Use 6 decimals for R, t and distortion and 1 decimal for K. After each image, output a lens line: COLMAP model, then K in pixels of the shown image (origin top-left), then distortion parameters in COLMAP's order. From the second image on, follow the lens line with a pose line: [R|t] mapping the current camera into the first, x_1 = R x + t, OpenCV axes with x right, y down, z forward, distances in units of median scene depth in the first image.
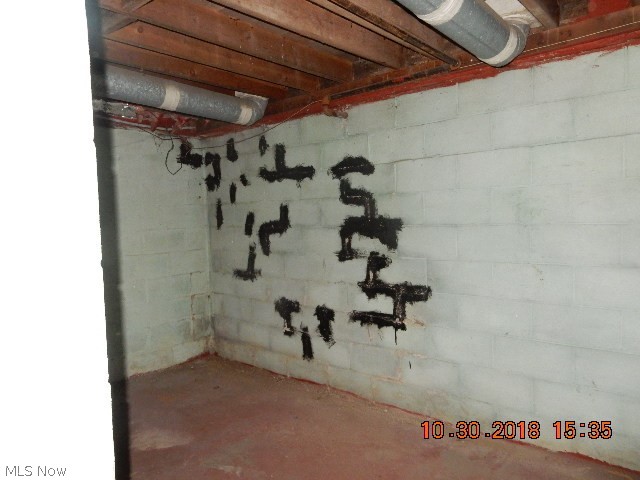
lens RADIAL K [[473.8, 0, 318.7], [0, 473.8, 239.5], [0, 0, 1]] dist [0.004542, -0.001067]
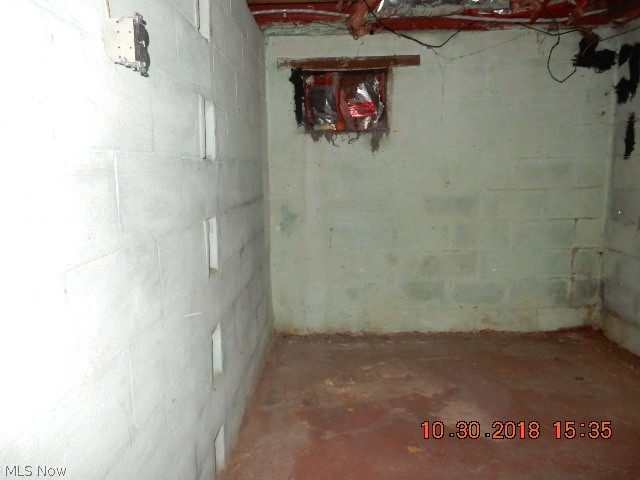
lens RADIAL K [[473.8, 0, 320.7], [0, 473.8, 245.7], [0, 0, 1]] dist [0.004542, -0.001067]
pose [[0.640580, 0.136705, -0.755625, 0.042796], [-0.034408, 0.988147, 0.149603, 0.015022], [0.767120, -0.069833, 0.637691, 0.212467]]
